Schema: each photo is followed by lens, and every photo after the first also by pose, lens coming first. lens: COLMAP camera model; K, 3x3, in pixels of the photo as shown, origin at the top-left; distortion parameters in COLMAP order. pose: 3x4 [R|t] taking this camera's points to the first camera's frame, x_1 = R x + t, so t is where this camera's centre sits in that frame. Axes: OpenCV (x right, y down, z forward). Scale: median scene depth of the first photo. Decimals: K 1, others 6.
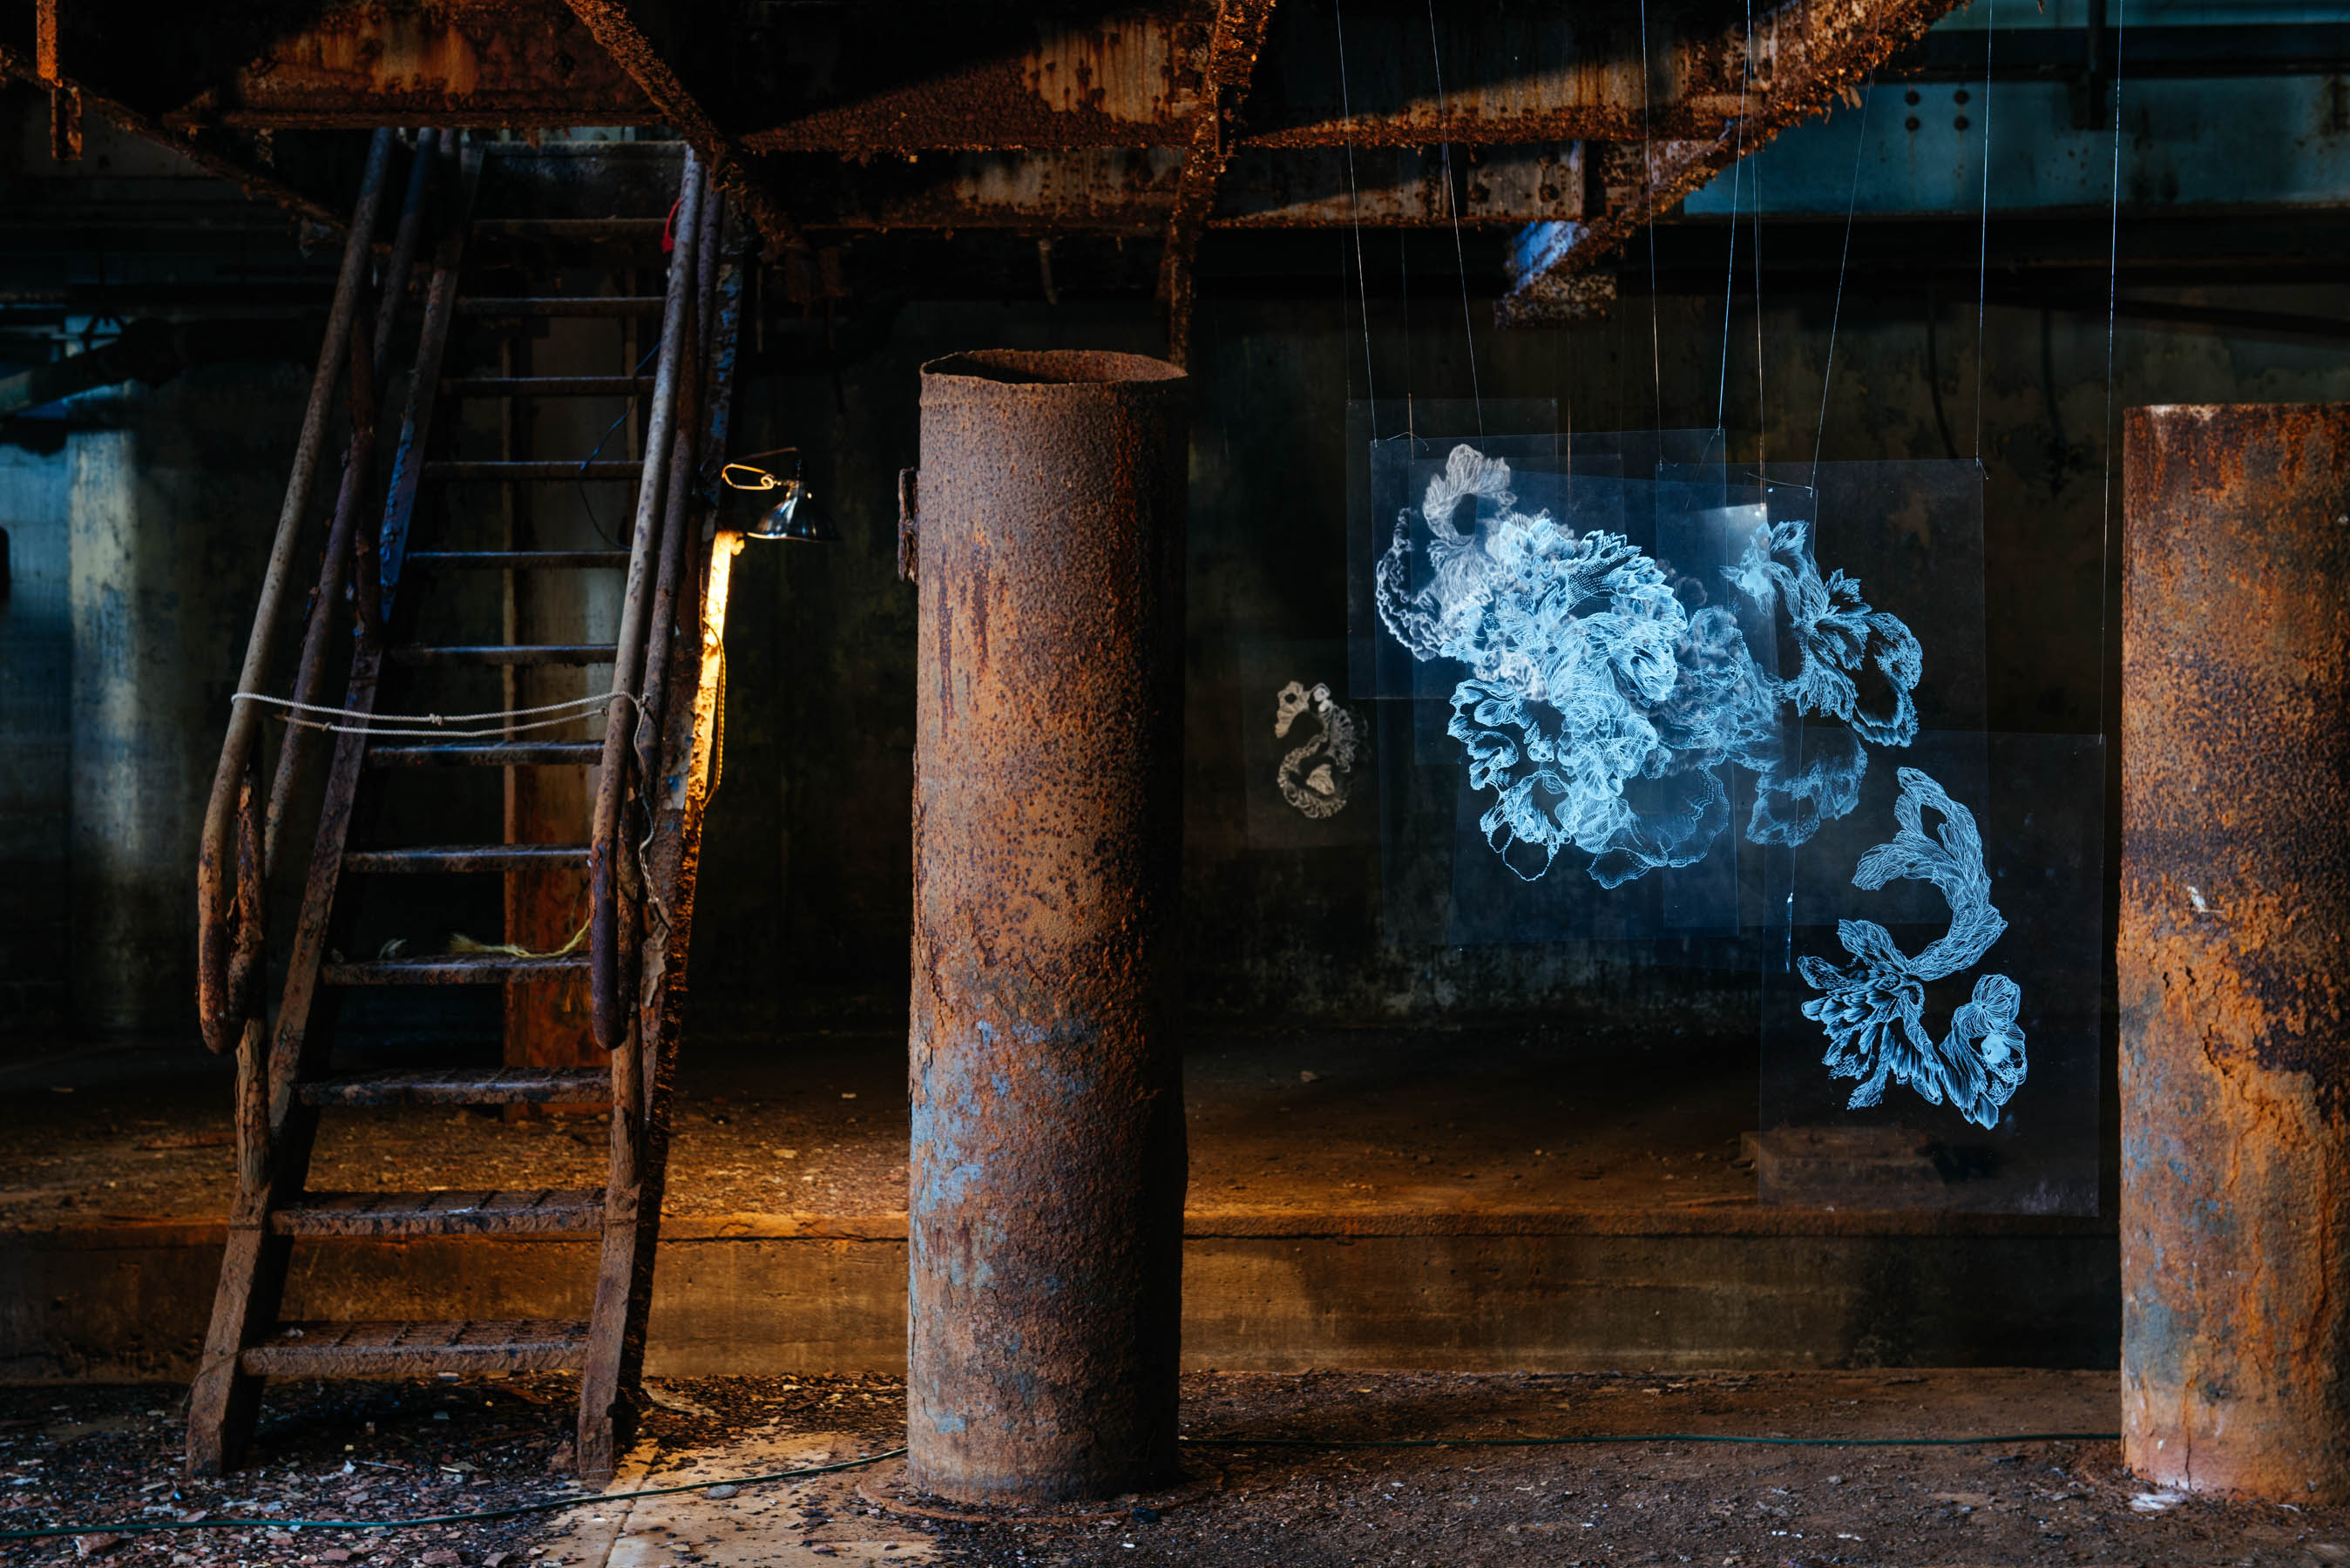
lens RADIAL K [[3696.7, 0, 1166.8], [0, 3696.7, 718.0], [0, 0, 1]] dist [0.024119, 0.000000]
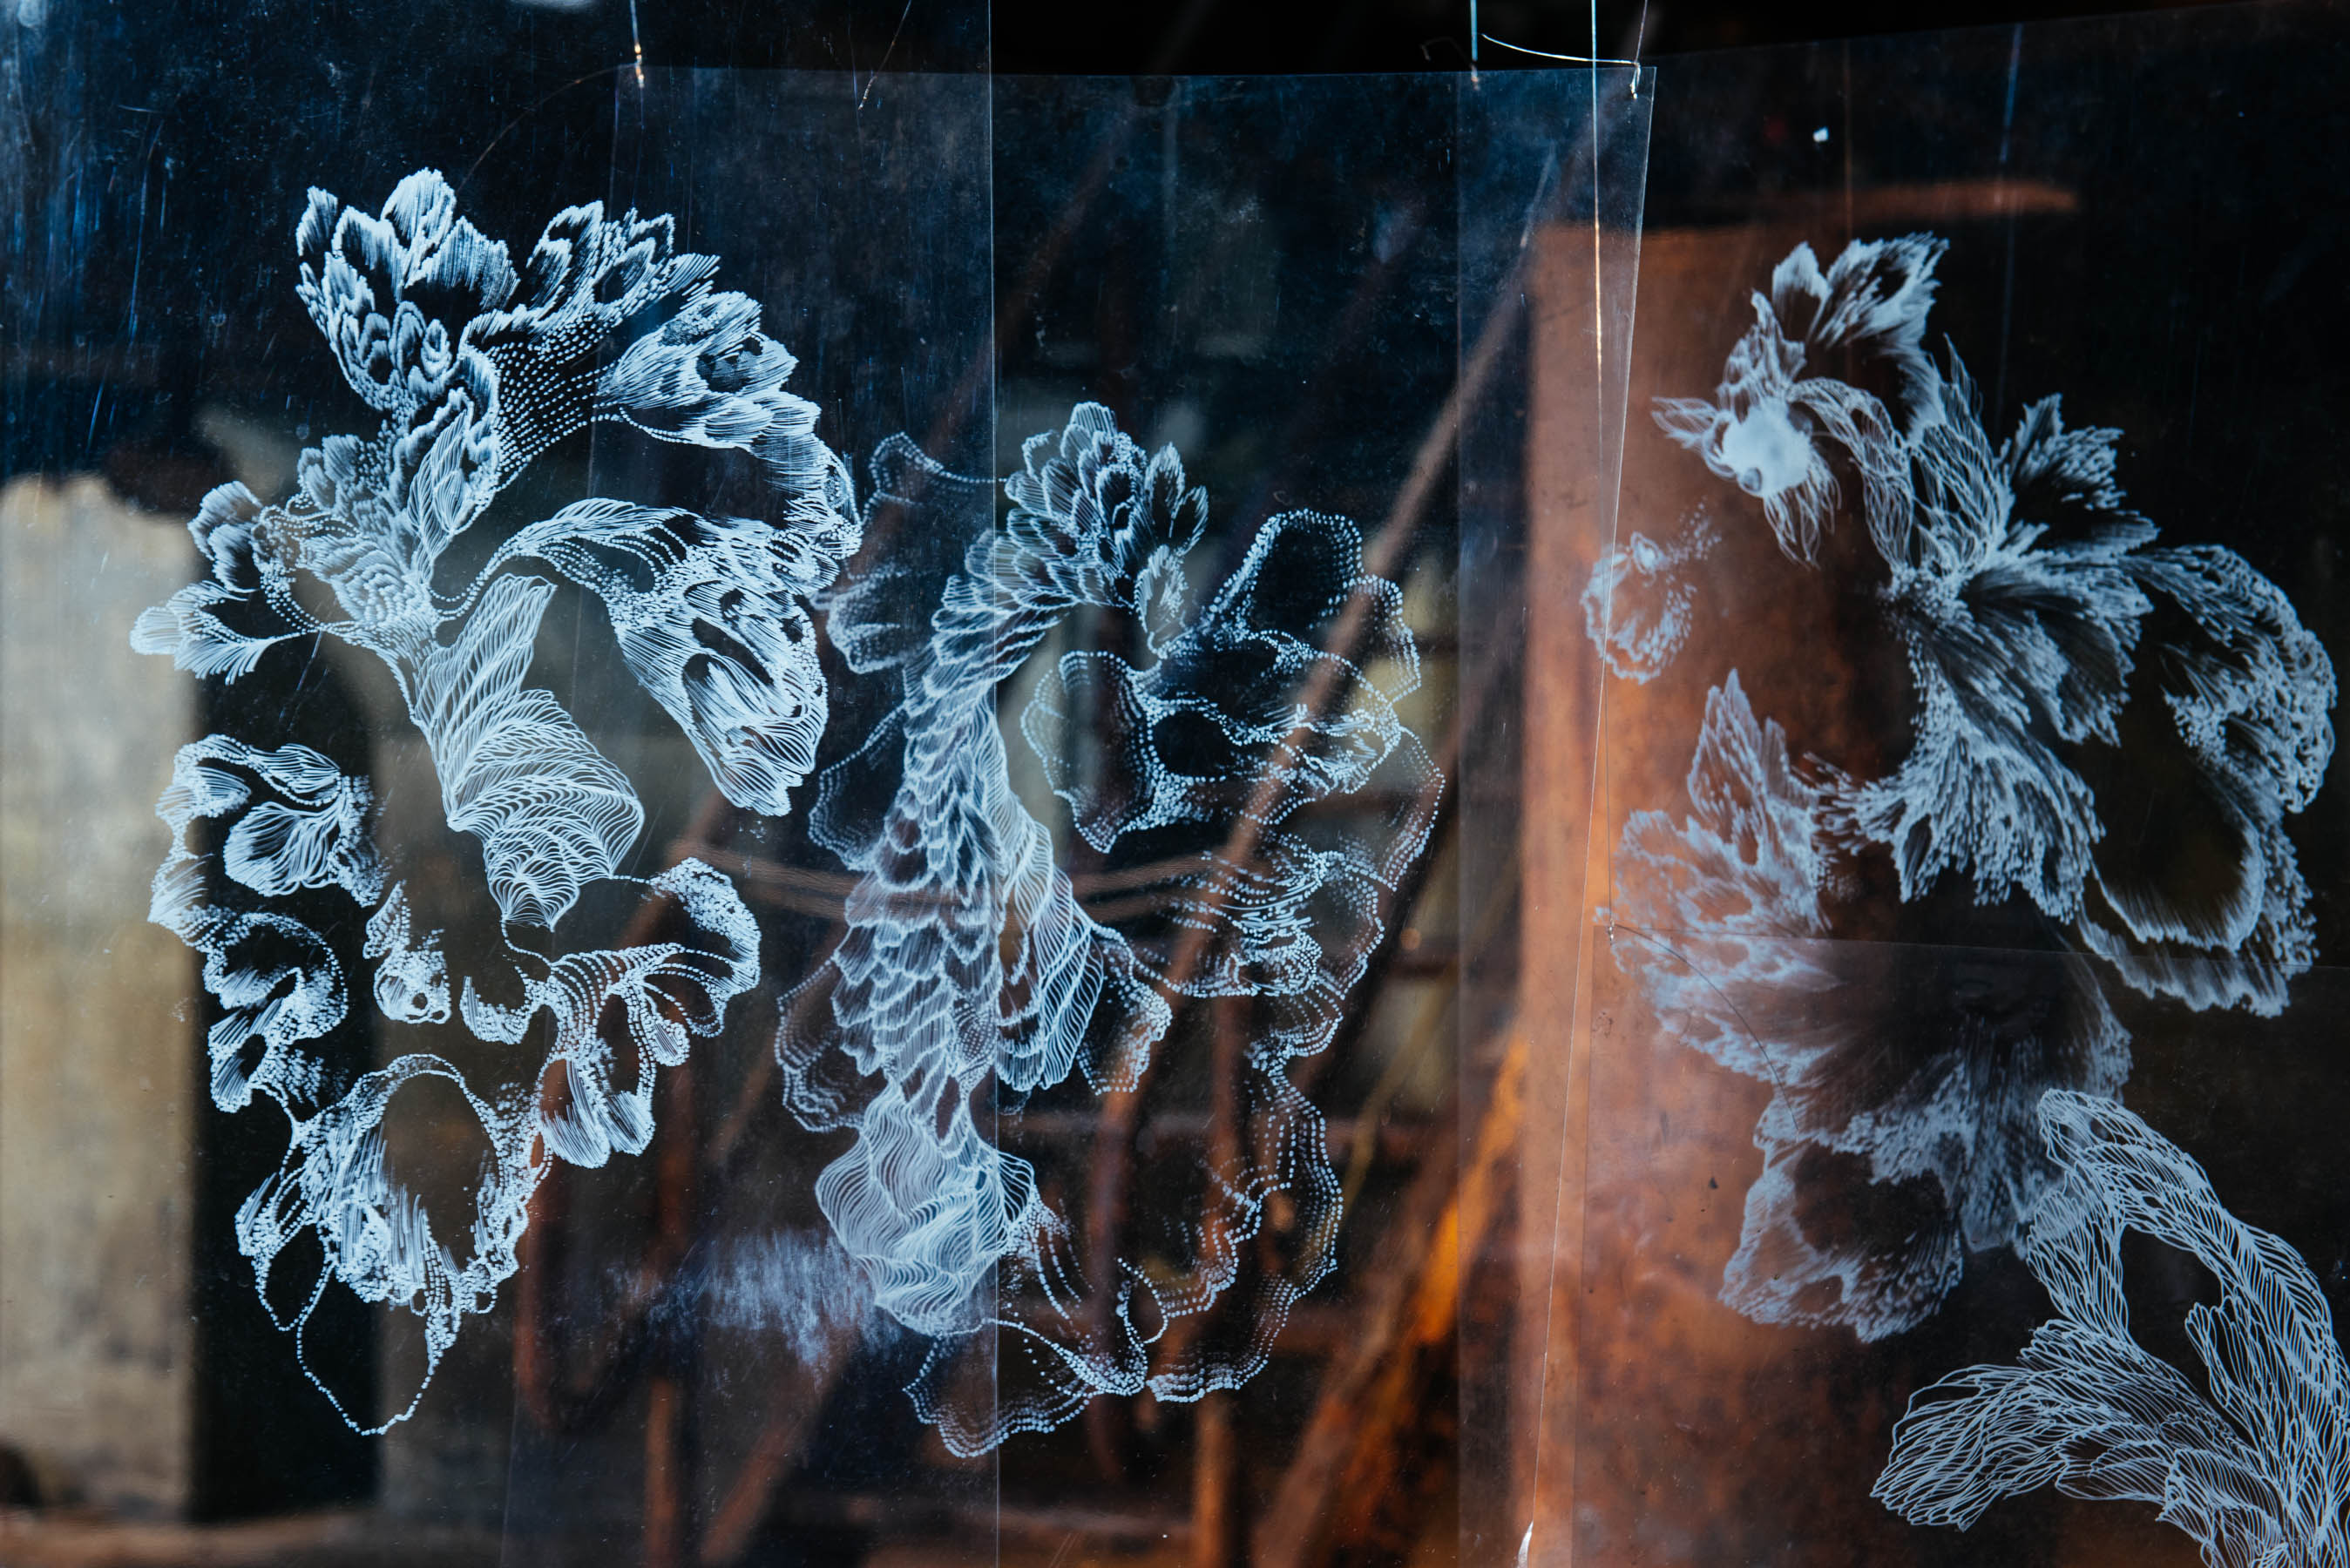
lens RADIAL K [[4514.7, 0, 1184.7], [0, 4514.7, 942.5], [0, 0, 1]] dist [0.122869, 0.000000]
pose [[0.881466, 0.025137, -0.471579, 0.291377], [-0.023354, 0.999681, 0.009633, 0.000741], [0.471670, 0.002523, 0.881771, 0.654999]]
